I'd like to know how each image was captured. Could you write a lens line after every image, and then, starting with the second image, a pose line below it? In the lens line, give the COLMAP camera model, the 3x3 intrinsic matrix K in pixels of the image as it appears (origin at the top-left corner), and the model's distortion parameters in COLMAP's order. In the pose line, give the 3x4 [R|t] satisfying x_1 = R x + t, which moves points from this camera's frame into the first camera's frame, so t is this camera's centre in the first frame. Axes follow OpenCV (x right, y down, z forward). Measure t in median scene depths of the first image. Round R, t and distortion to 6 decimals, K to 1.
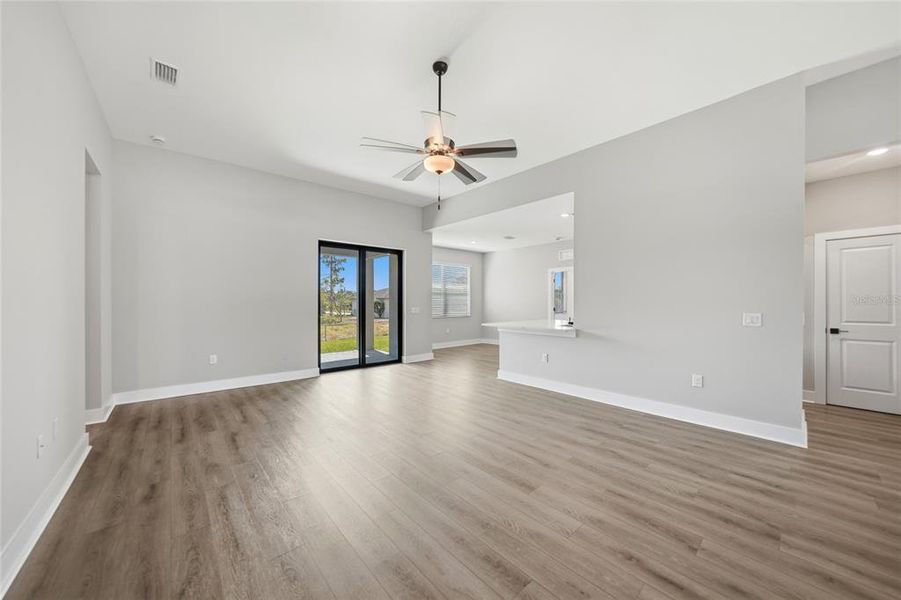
lens RADIAL K [[317.9, 0, 451.3], [0, 317.9, 301.0], [0, 0, 1]] dist [-0.030763, 0.007083]
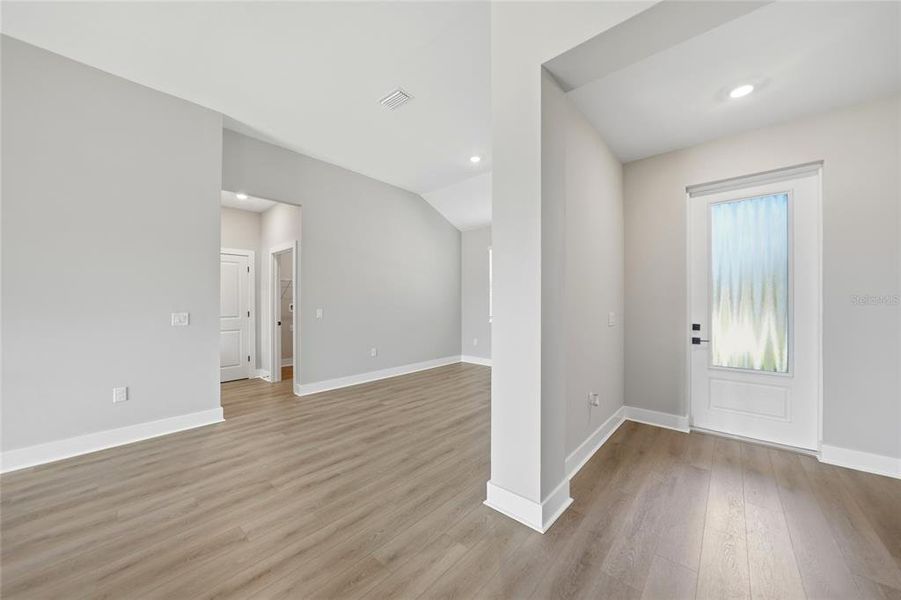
lens RADIAL K [[317.9, 0, 451.3], [0, 317.9, 301.0], [0, 0, 1]] dist [-0.030763, 0.007083]
pose [[-0.119545, 0.003345, 0.992823, -0.165628], [-0.003945, 0.999985, -0.003844, -0.000083], [-0.992821, -0.004376, -0.119530, 0.210451]]
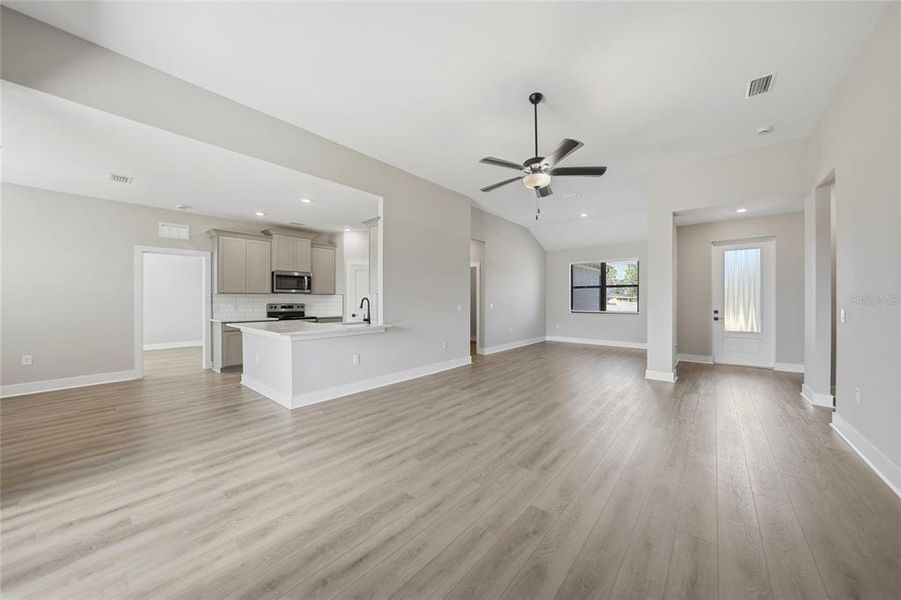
lens RADIAL K [[313.8, 0, 450.5], [0, 313.8, 300.0], [0, 0, 1]] dist [-0.029799, 0.006180]
pose [[-0.139963, -0.001098, 0.990156, -0.965082], [-0.002817, 0.999996, 0.000710, 0.003998], [-0.990153, -0.002690, -0.139966, 1.255388]]
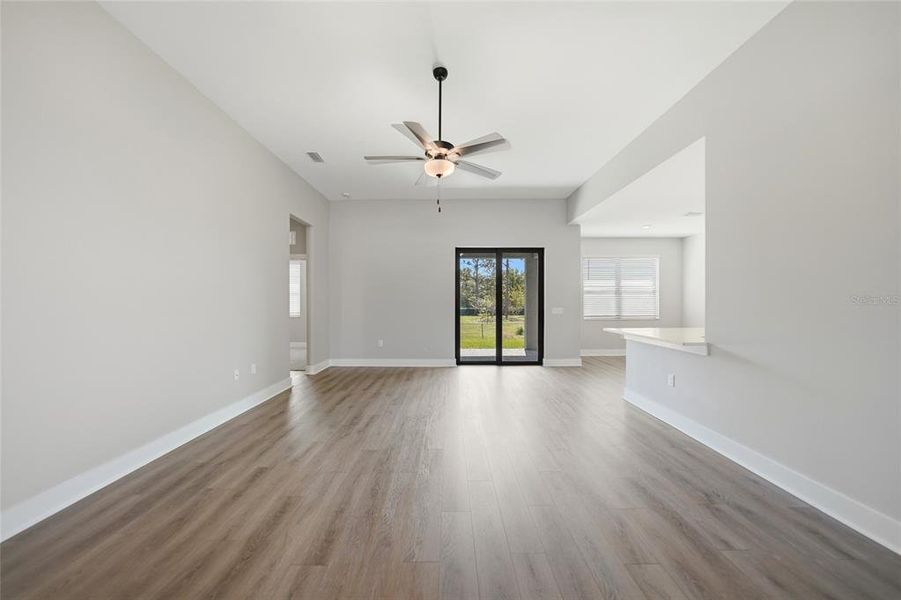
lens RADIAL K [[317.9, 0, 451.3], [0, 317.9, 301.0], [0, 0, 1]] dist [-0.030763, 0.007083]
pose [[0.752467, -0.003273, -0.658622, 0.566403], [0.003100, 0.999994, -0.001428, 0.001676], [0.658623, -0.000967, 0.752473, 0.214503]]
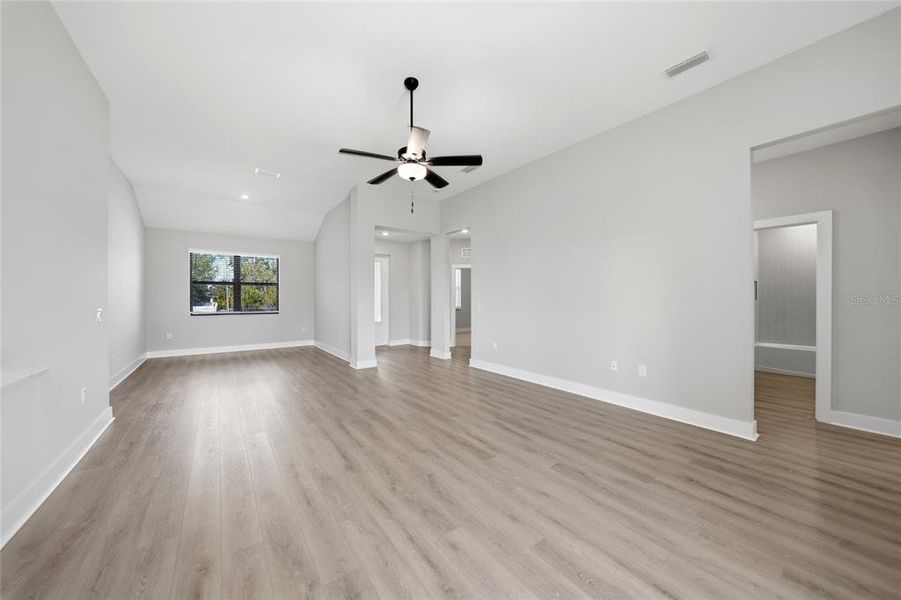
lens RADIAL K [[313.8, 0, 450.5], [0, 313.8, 300.0], [0, 0, 1]] dist [-0.029799, 0.006180]
pose [[-0.996689, 0.001896, 0.081288, -0.220440], [0.002196, 0.999991, 0.003607, 0.006006], [-0.081280, 0.003774, -0.996684, 1.760865]]
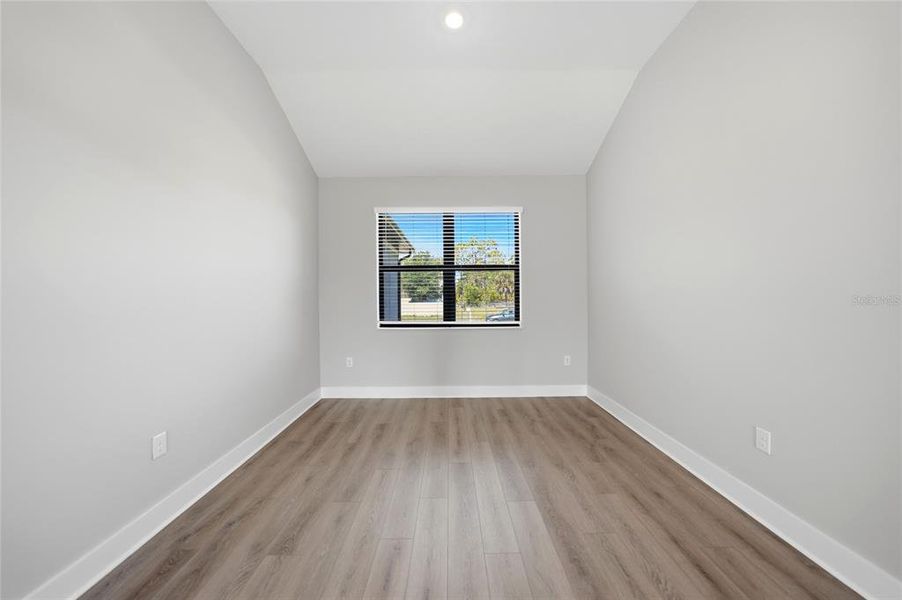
lens RADIAL K [[318.2, 0, 451.8], [0, 318.2, 301.0], [0, 0, 1]] dist [-0.030763, 0.007083]
pose [[-0.753549, -0.004346, 0.657377, 0.750634], [0.007690, 0.999851, 0.015426, -0.002457], [-0.657347, 0.016679, -0.753404, 0.485180]]
